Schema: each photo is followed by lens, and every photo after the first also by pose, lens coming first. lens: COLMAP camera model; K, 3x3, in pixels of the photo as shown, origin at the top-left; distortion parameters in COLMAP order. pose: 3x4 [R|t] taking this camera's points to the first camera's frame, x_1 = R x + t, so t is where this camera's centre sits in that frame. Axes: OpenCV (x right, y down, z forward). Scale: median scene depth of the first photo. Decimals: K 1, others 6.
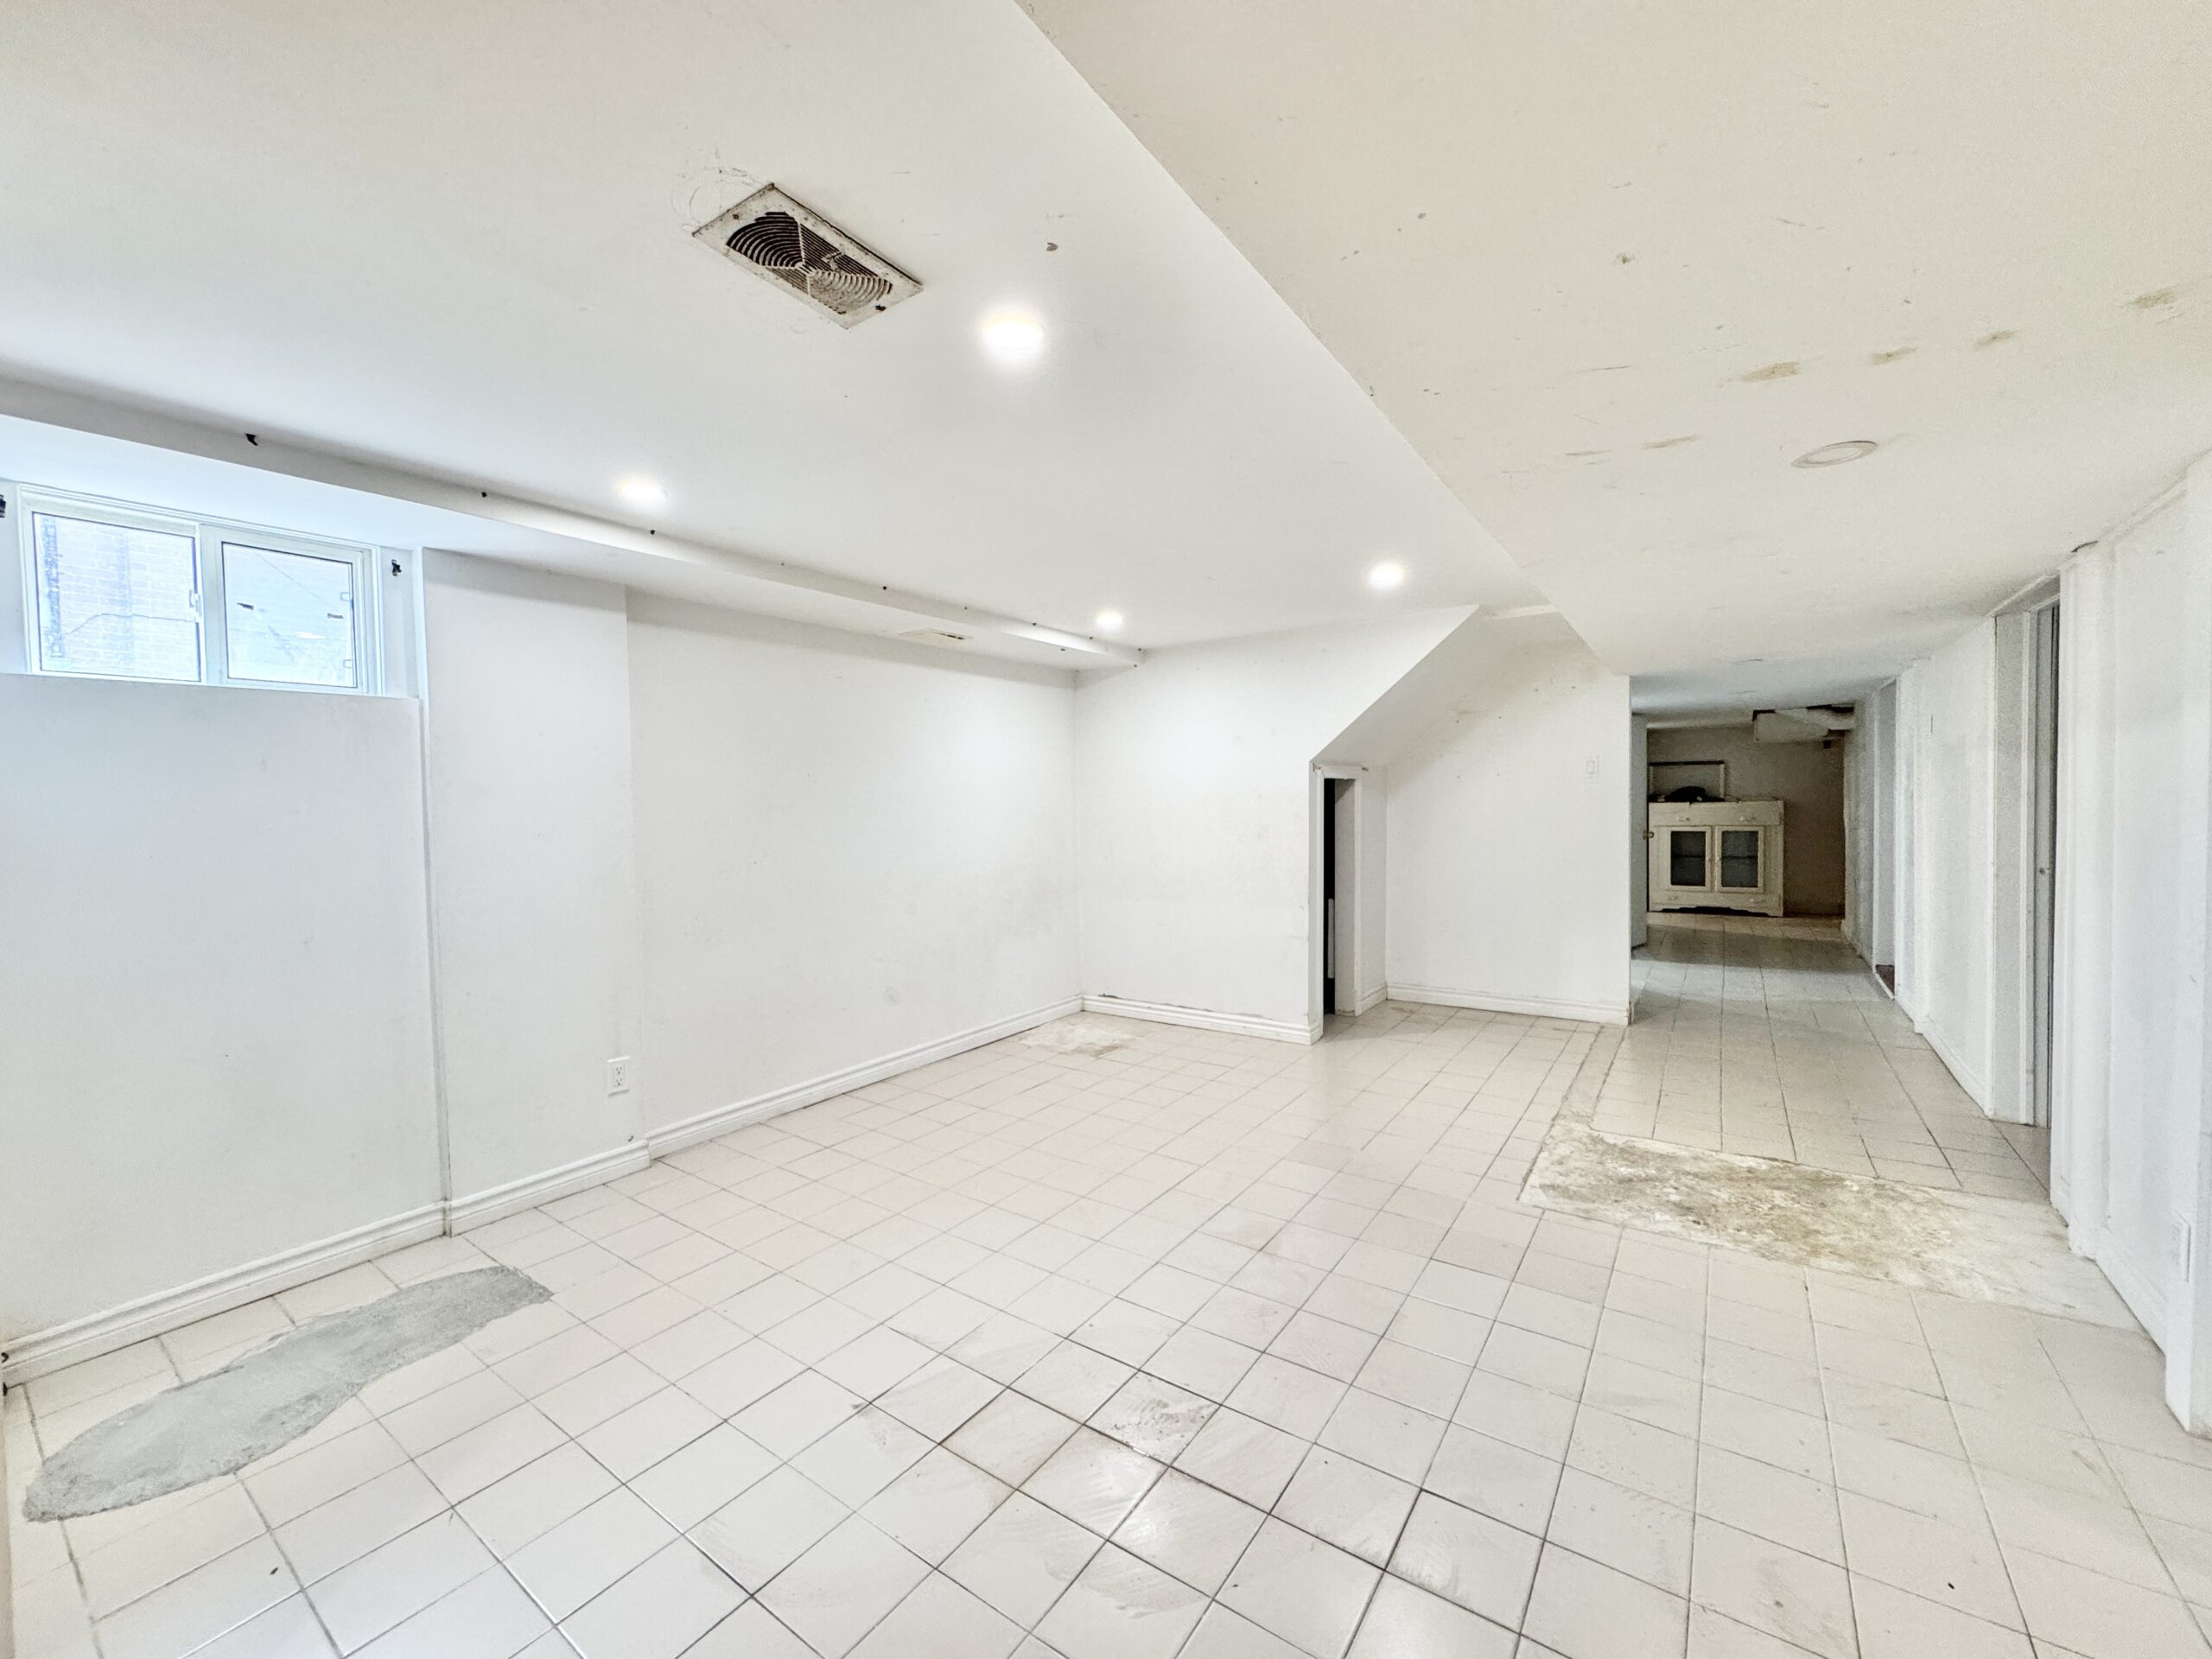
lens RADIAL K [[875.7, 0, 1106.0], [0, 875.7, 829.5], [0, 0, 1]] dist [0.001577, 0.000374]
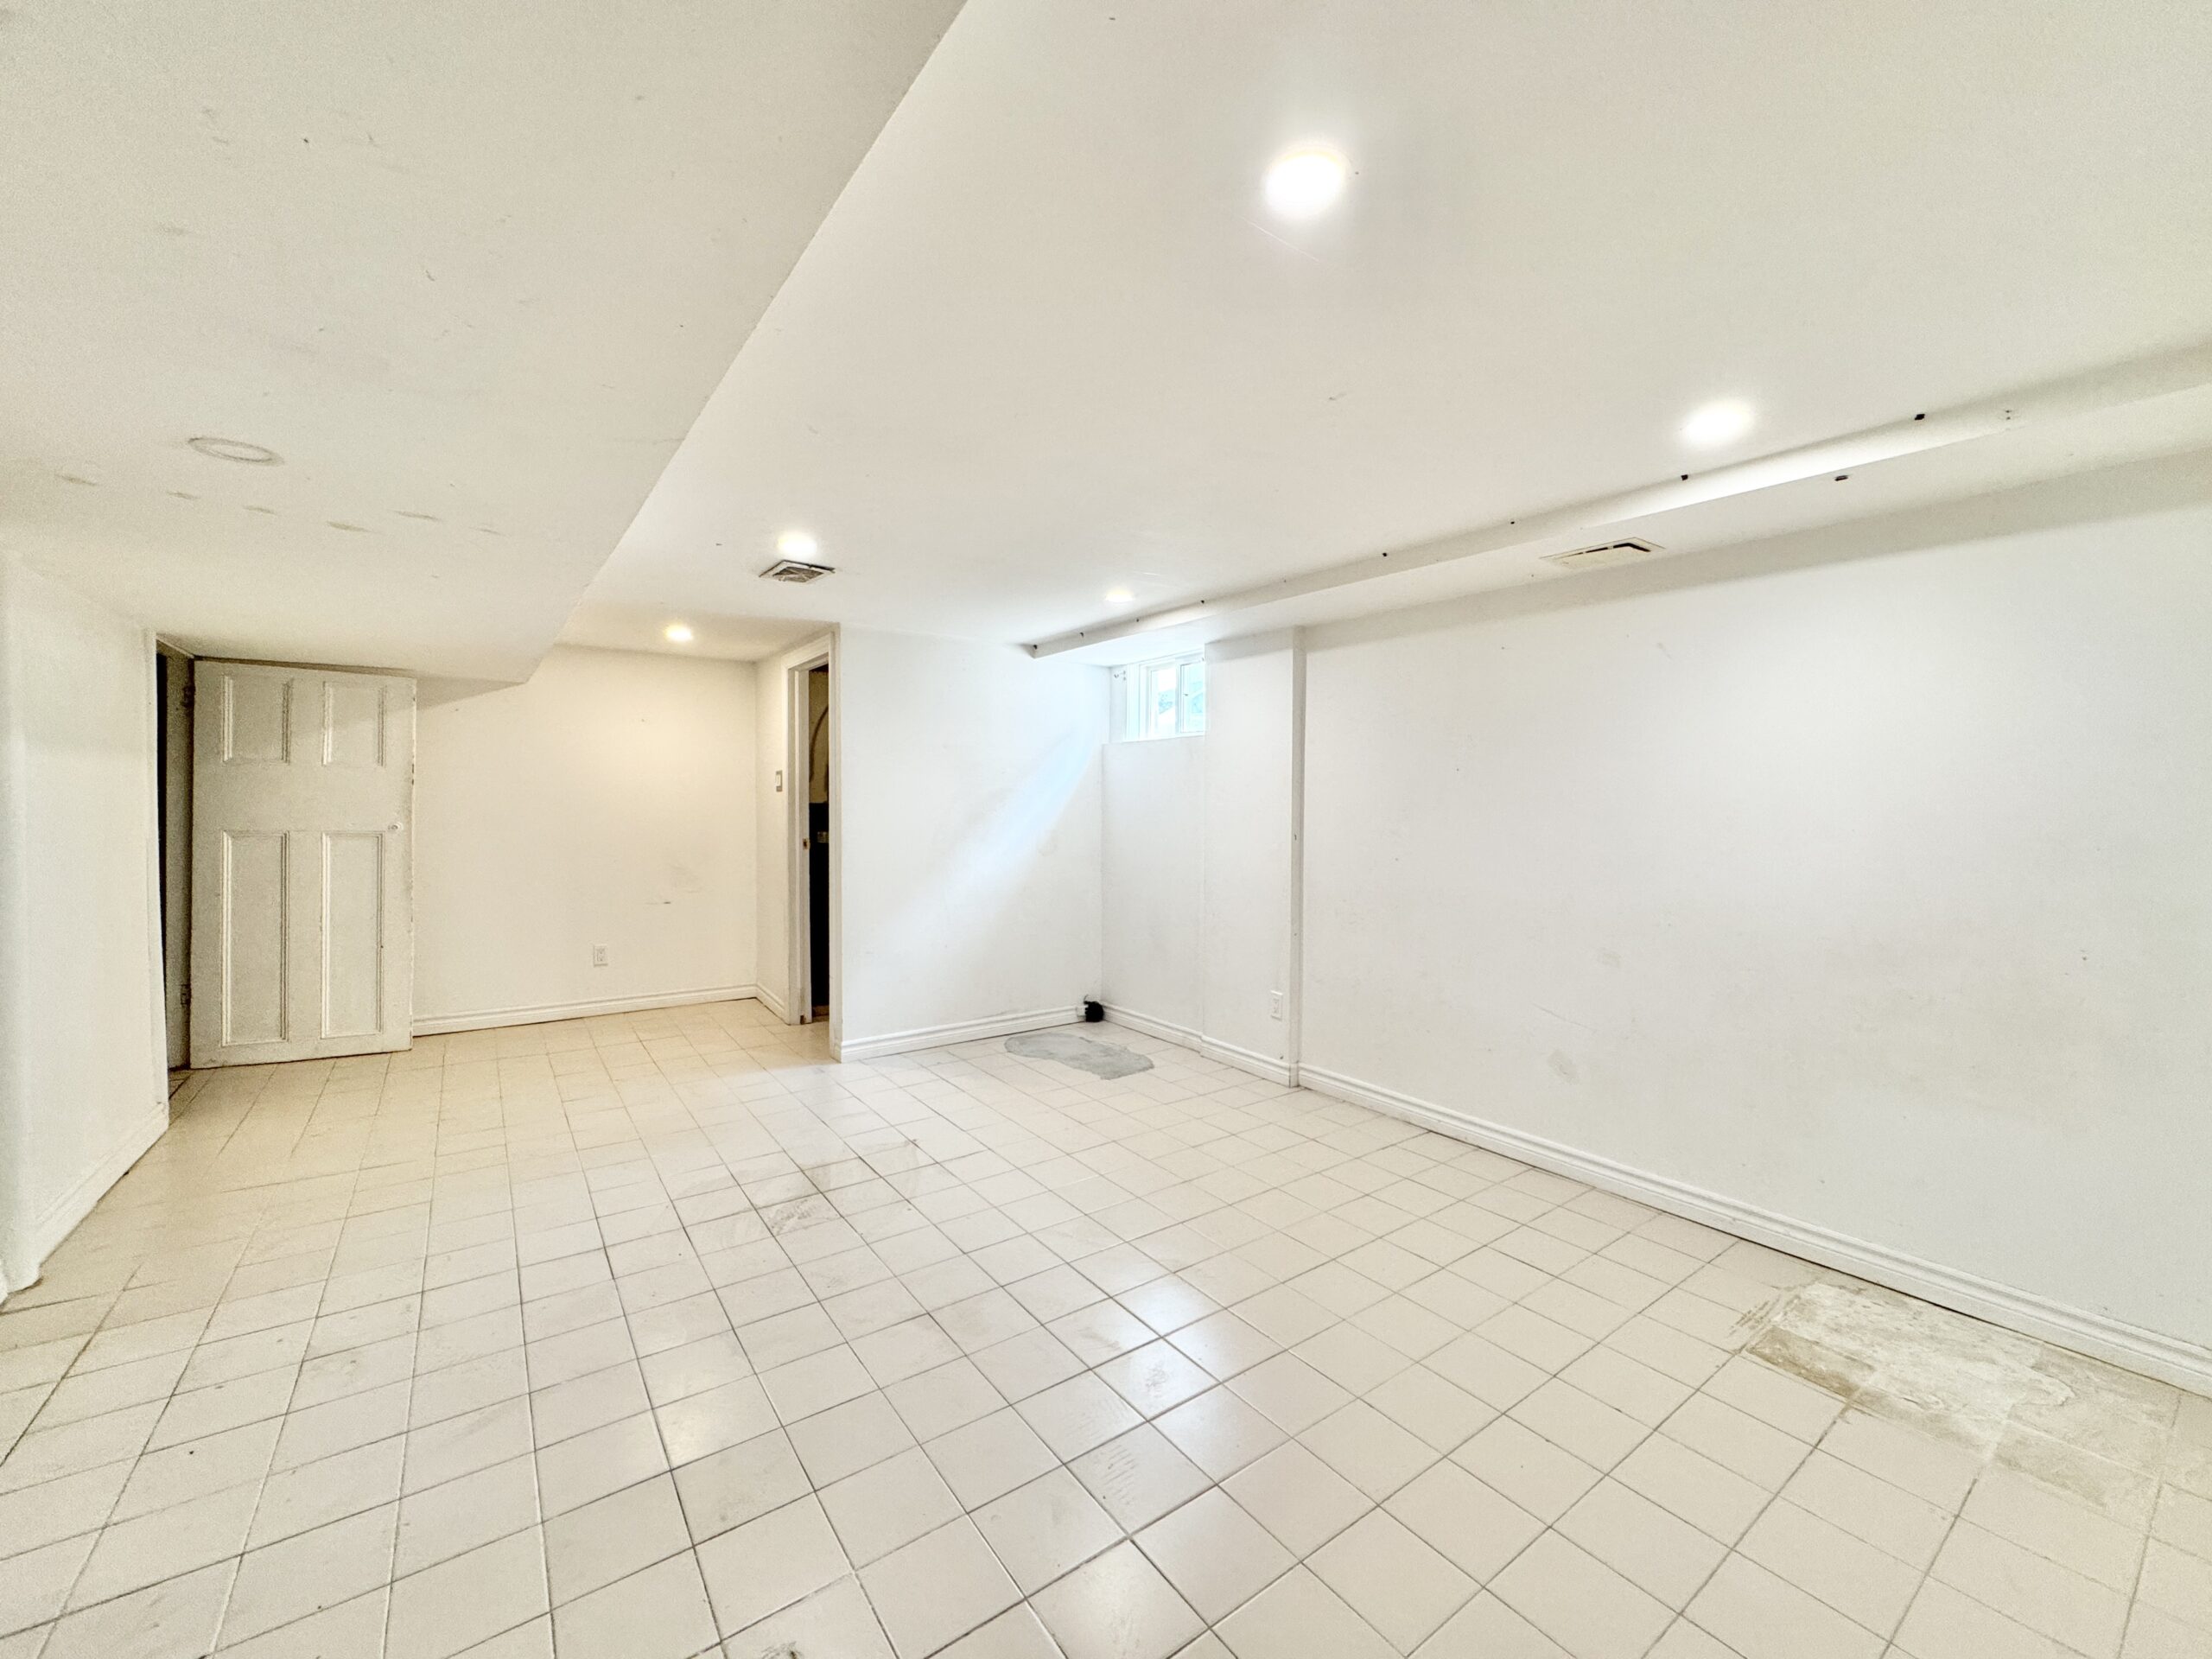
lens RADIAL K [[875.7, 0, 1106.0], [0, 875.7, 829.5], [0, 0, 1]] dist [0.001577, 0.000374]
pose [[-0.318331, 0.048395, -0.946744, 0.610849], [-0.030387, 0.997662, 0.061215, -0.044885], [0.947493, 0.048255, -0.316116, 0.932084]]
